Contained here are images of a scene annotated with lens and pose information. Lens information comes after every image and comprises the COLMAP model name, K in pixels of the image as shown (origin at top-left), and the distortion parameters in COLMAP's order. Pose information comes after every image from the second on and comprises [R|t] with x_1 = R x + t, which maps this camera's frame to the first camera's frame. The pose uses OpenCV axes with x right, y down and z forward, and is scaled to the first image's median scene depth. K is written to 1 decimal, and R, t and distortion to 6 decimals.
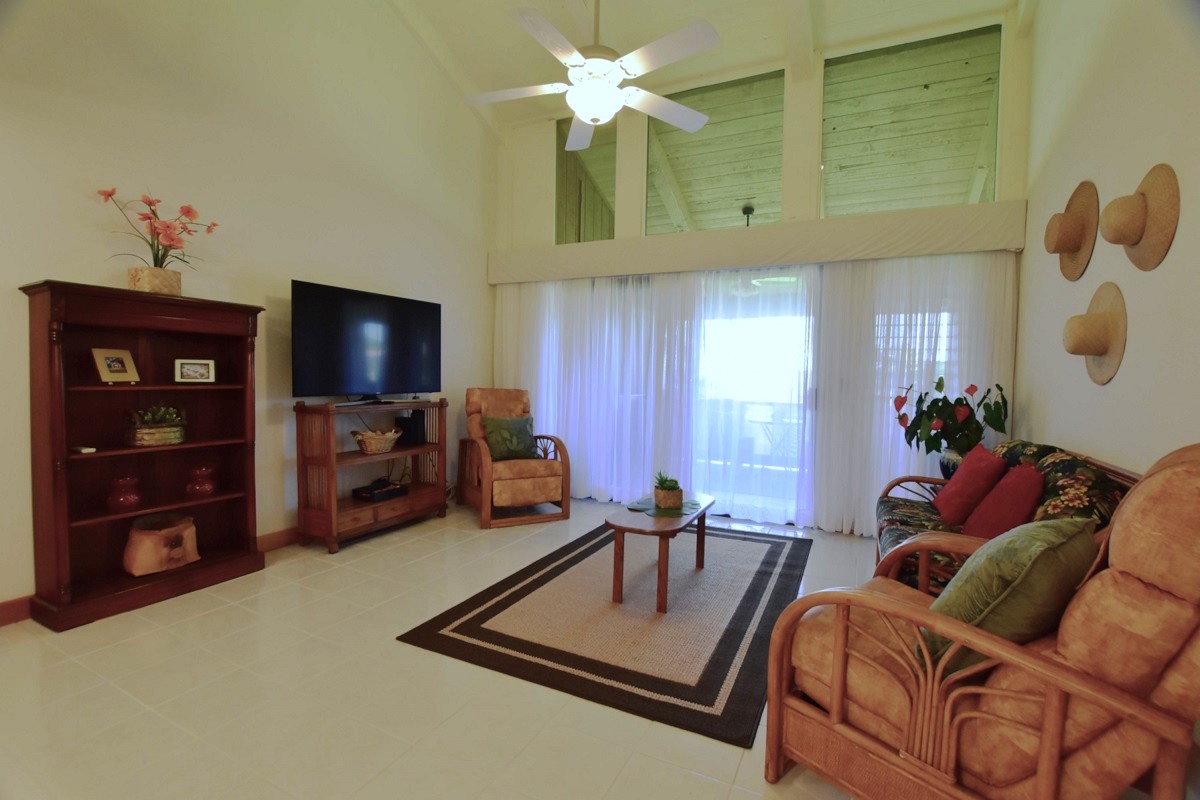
lens RADIAL K [[543.9, 0, 596.8], [0, 543.9, 402.2], [0, 0, 1]] dist [-0.023527, -0.000908]
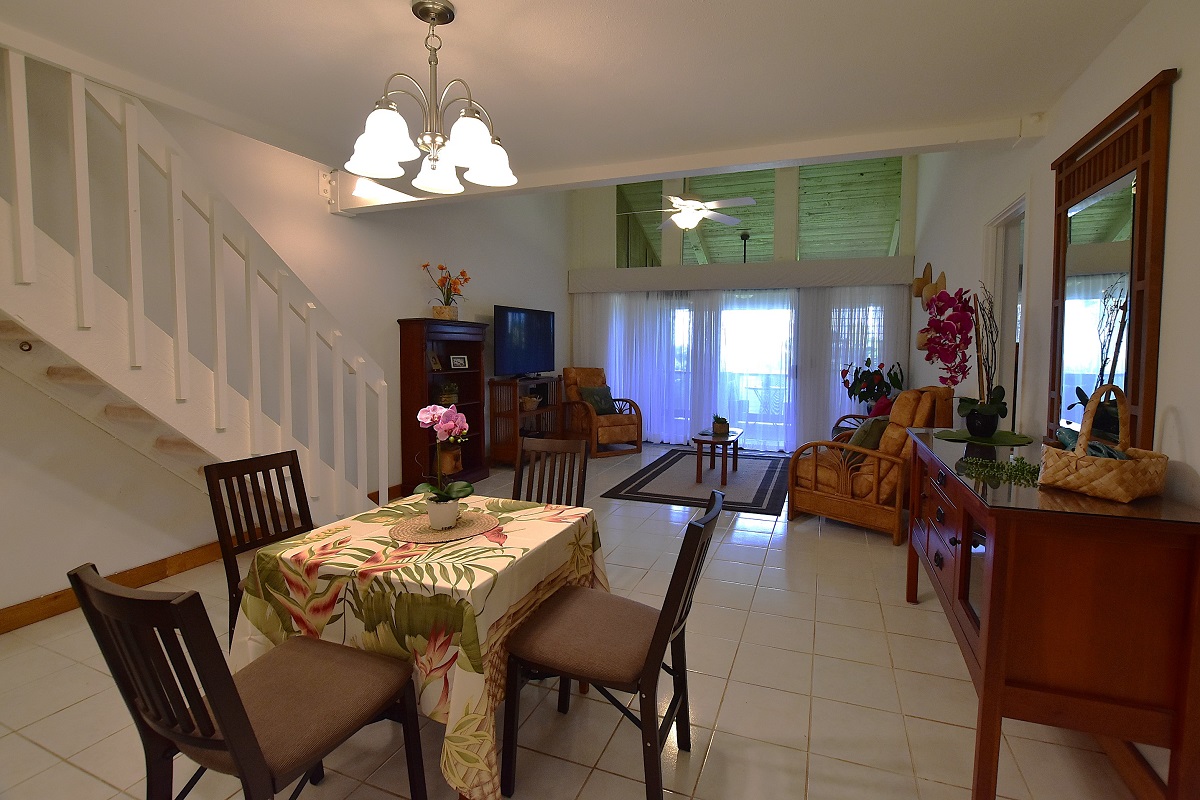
lens RADIAL K [[541.3, 0, 631.2], [0, 541.3, 378.4], [0, 0, 1]] dist [-0.004166, -0.000665]
pose [[0.994194, -0.016063, 0.106399, -0.267660], [0.015387, 0.999856, 0.007178, -0.006014], [-0.106498, -0.005500, 0.994298, -0.575982]]
